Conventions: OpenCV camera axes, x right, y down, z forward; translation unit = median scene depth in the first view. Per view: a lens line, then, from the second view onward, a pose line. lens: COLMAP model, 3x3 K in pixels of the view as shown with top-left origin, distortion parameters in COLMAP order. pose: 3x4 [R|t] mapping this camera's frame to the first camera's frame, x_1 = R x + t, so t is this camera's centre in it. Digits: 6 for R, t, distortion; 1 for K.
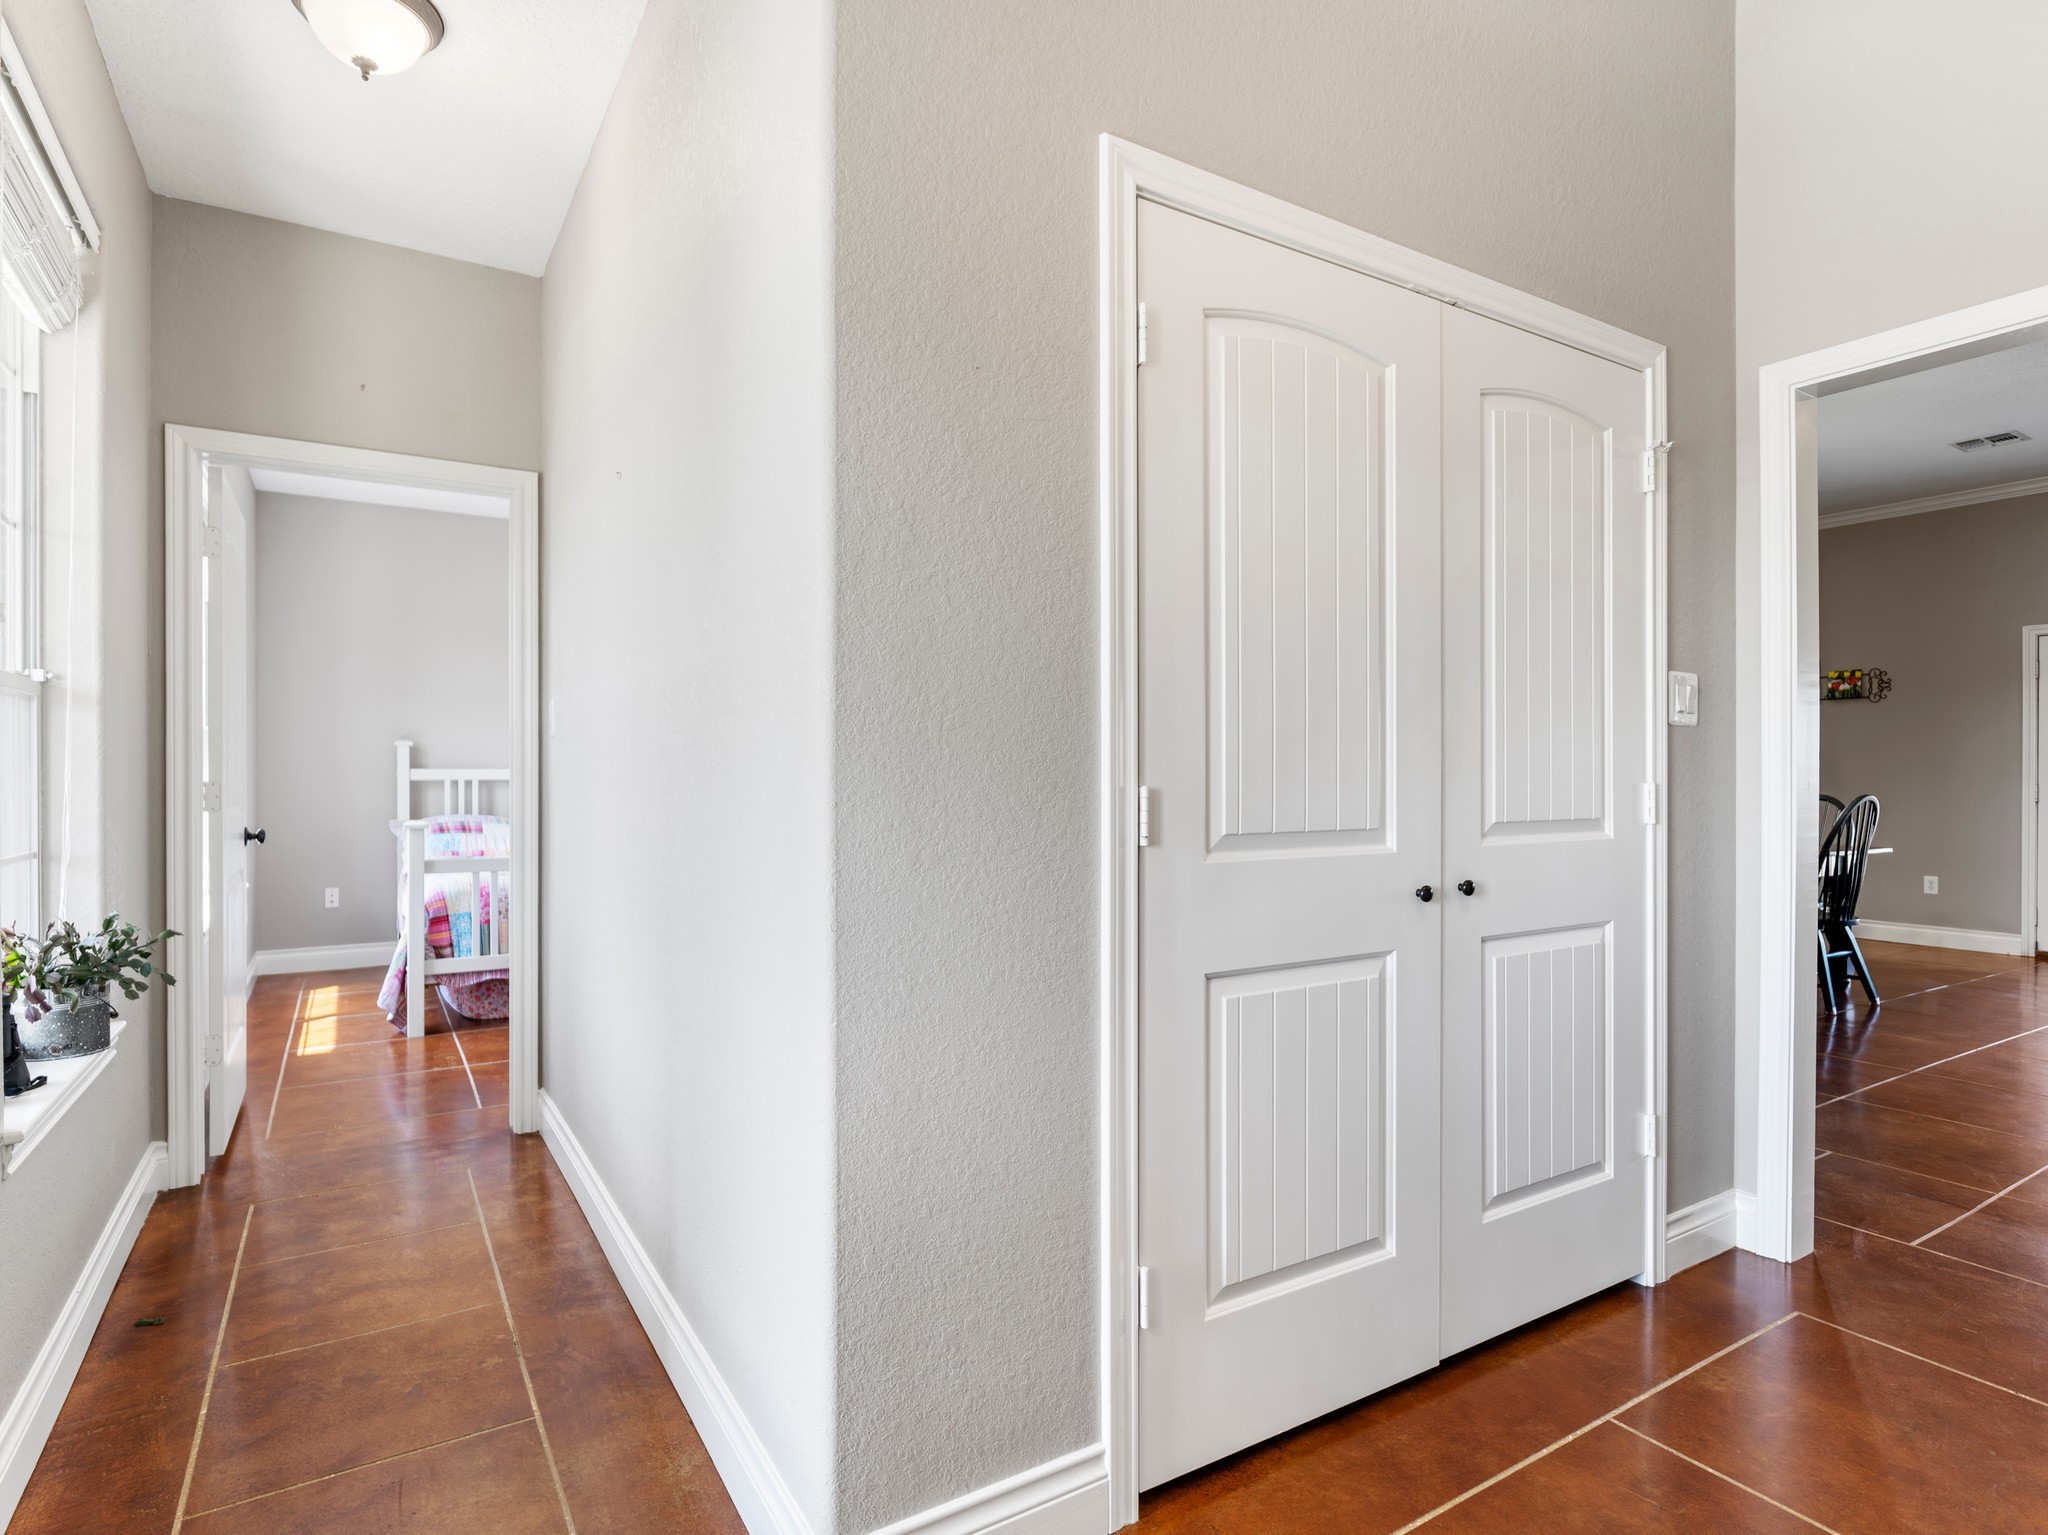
lens RADIAL K [[1089.7, 0, 1035.4], [0, 1089.7, 773.6], [0, 0, 1]] dist [-0.005596, -0.000144]
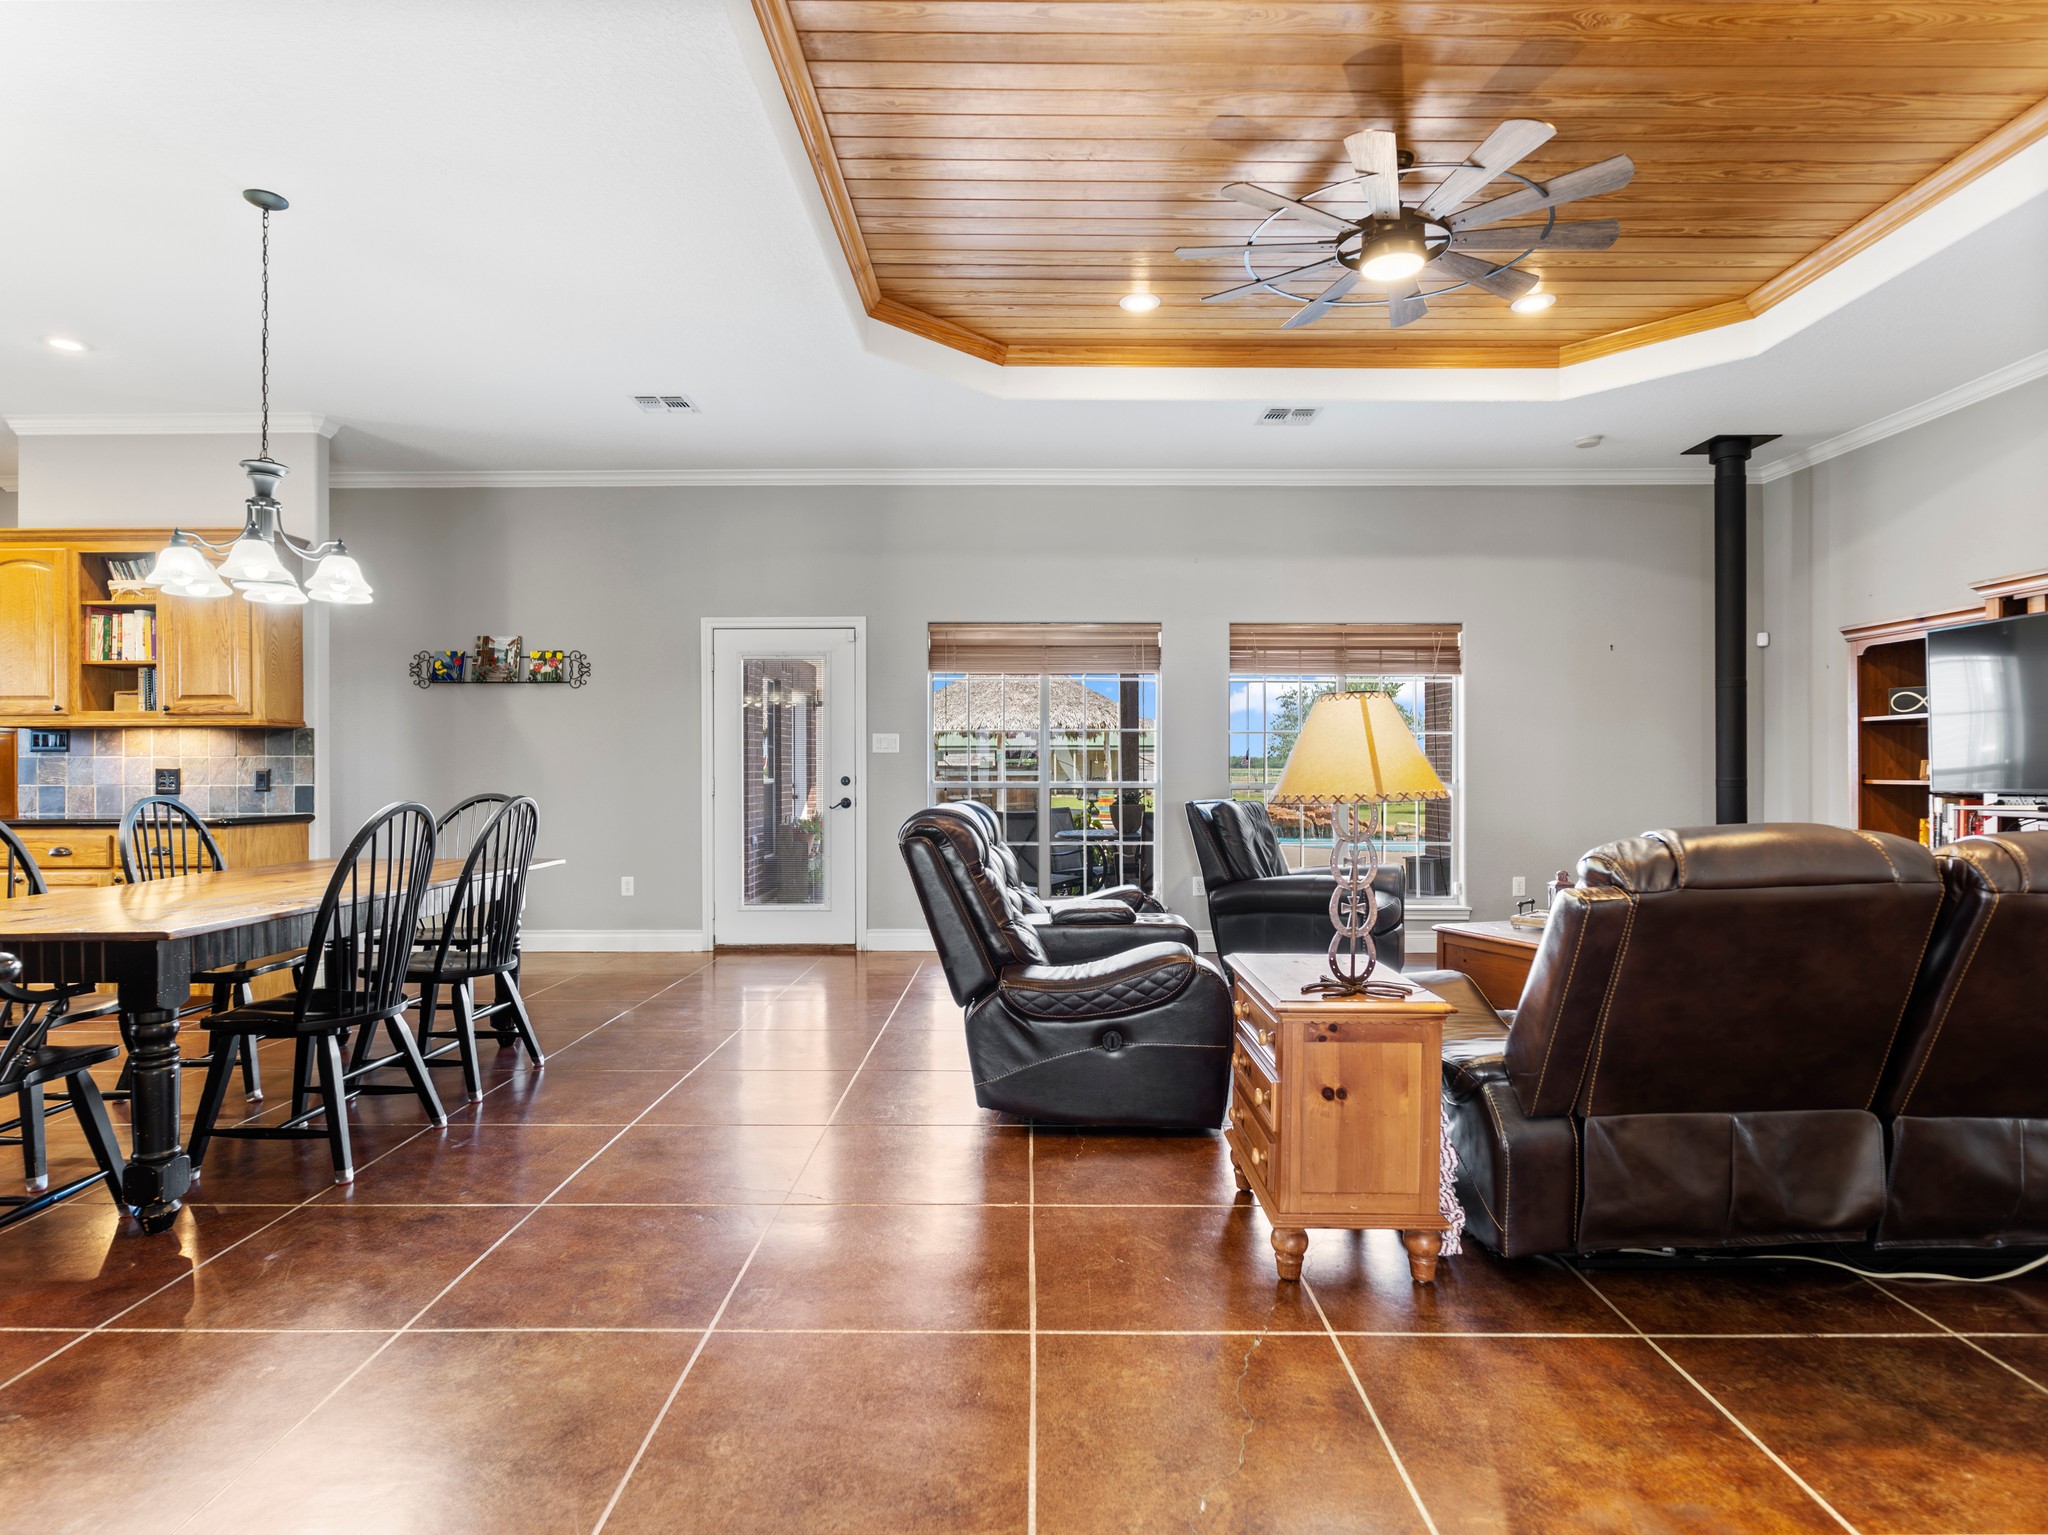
lens RADIAL K [[1082.7, 0, 1024.0], [0, 1082.7, 767.5], [0, 0, 1]] dist [-0.011219, 0.000149]
pose [[0.539212, -0.006833, 0.842142, 0.218337], [0.005734, 0.999974, 0.004442, -0.001573], [-0.842150, 0.002433, 0.539237, 0.203140]]
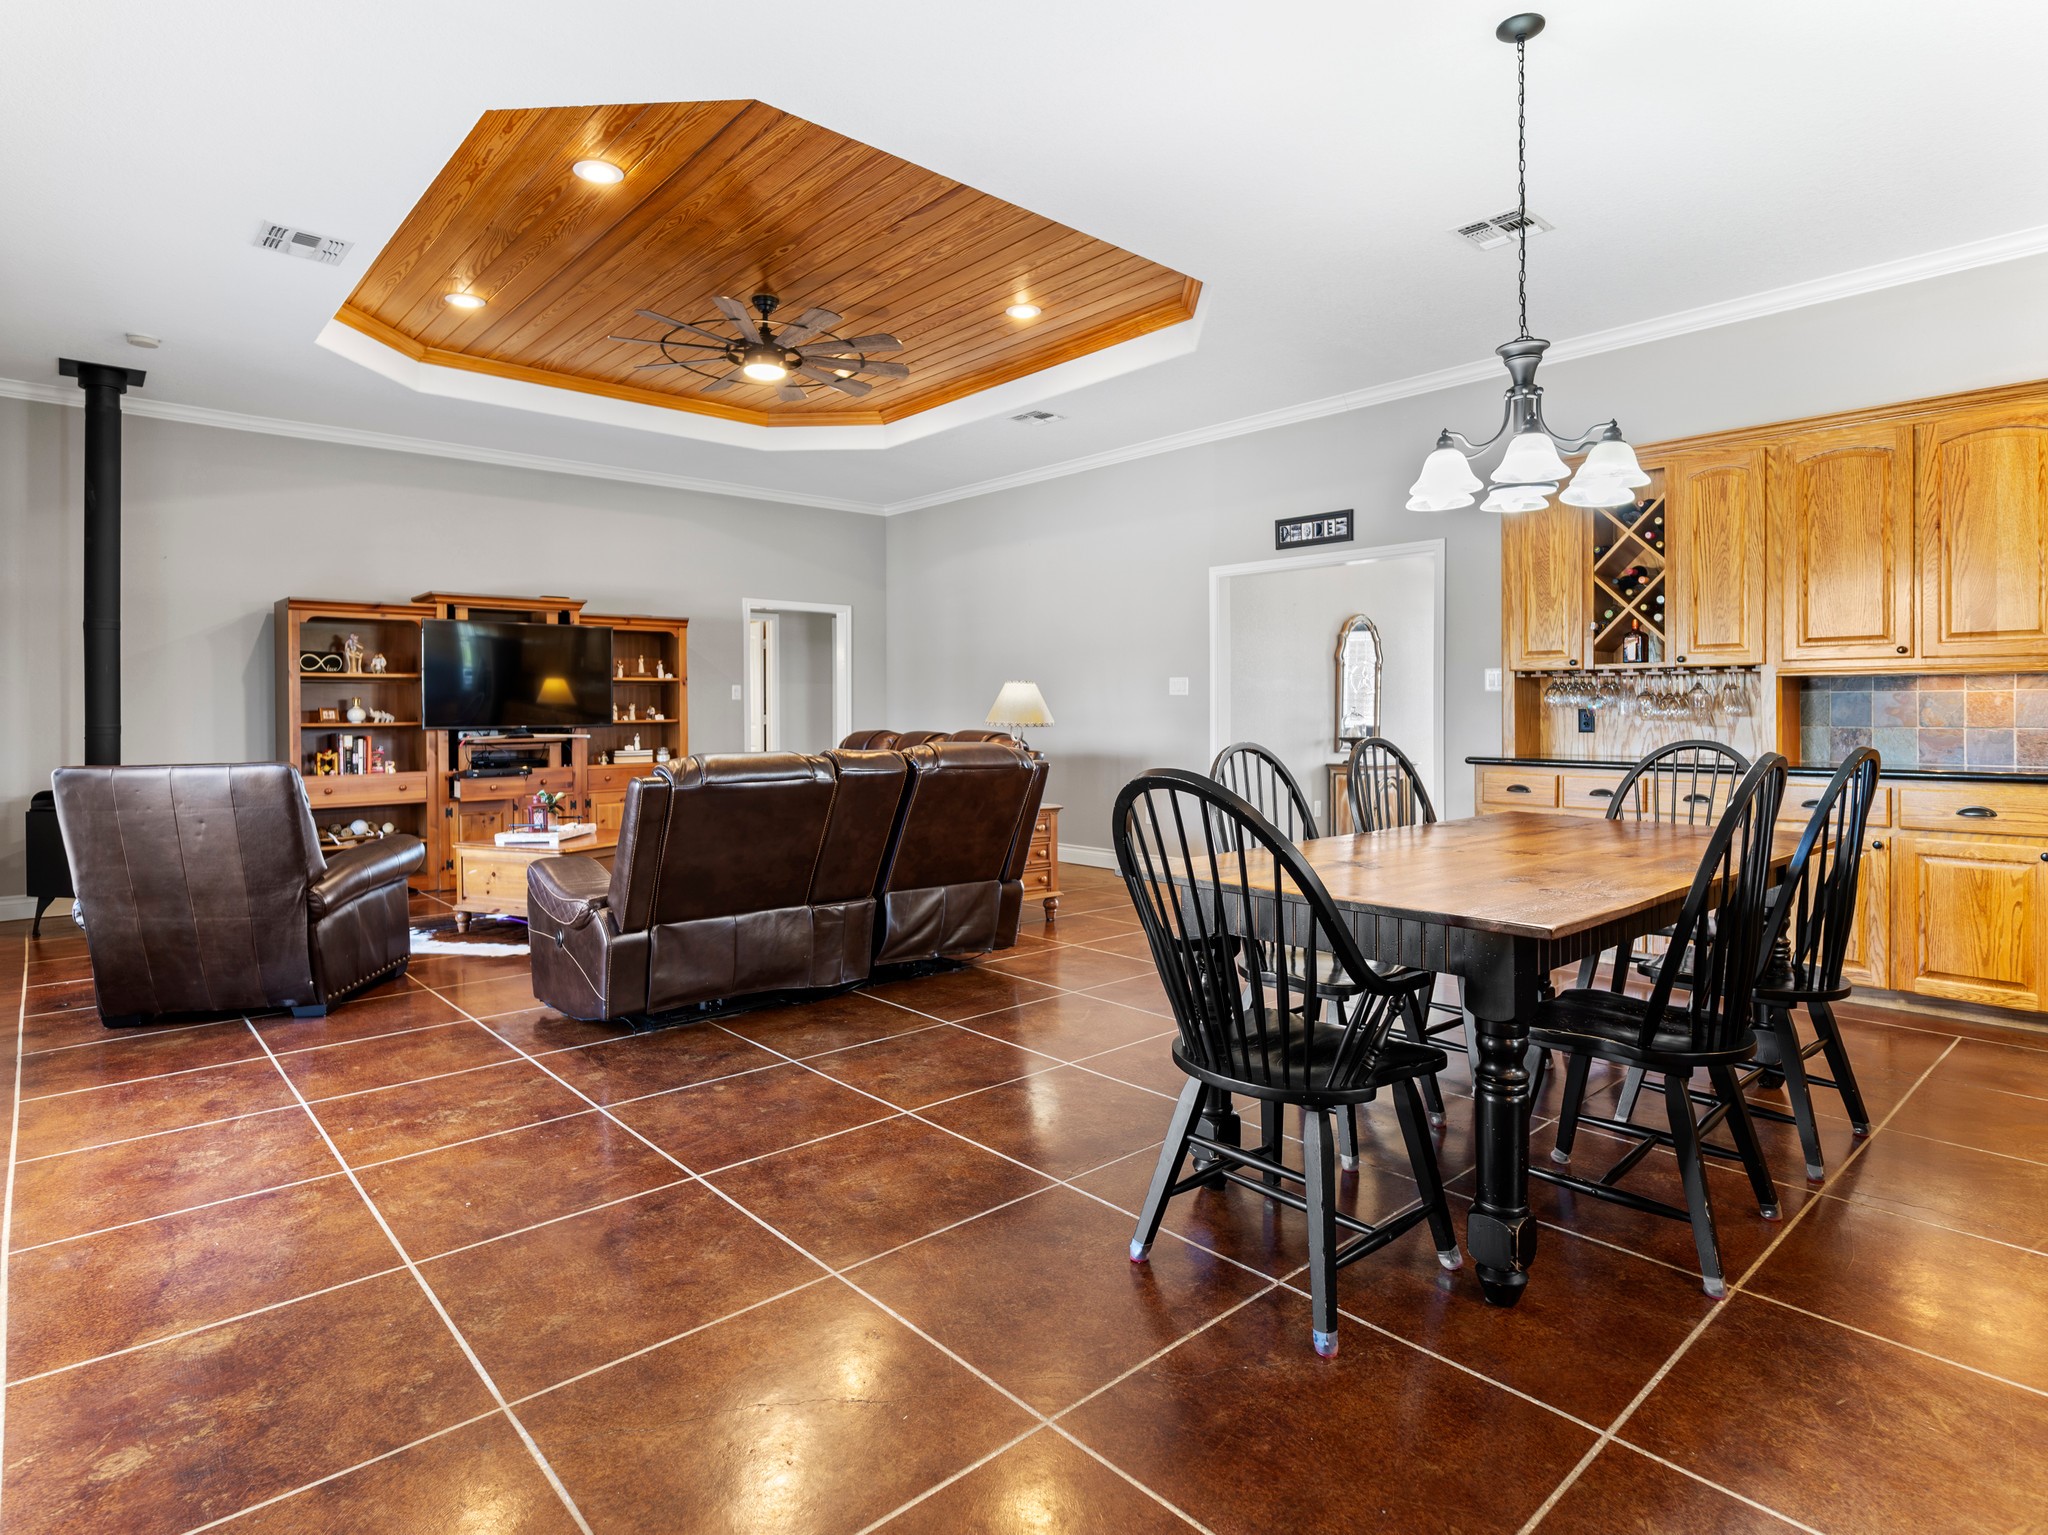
lens RADIAL K [[1089.7, 0, 1035.4], [0, 1089.7, 773.6], [0, 0, 1]] dist [-0.005596, -0.000144]
pose [[-0.985996, 0.005042, -0.166691, 0.662138], [-0.004738, 0.998292, 0.058225, -0.000999], [0.166700, 0.058199, -0.984289, 1.079125]]
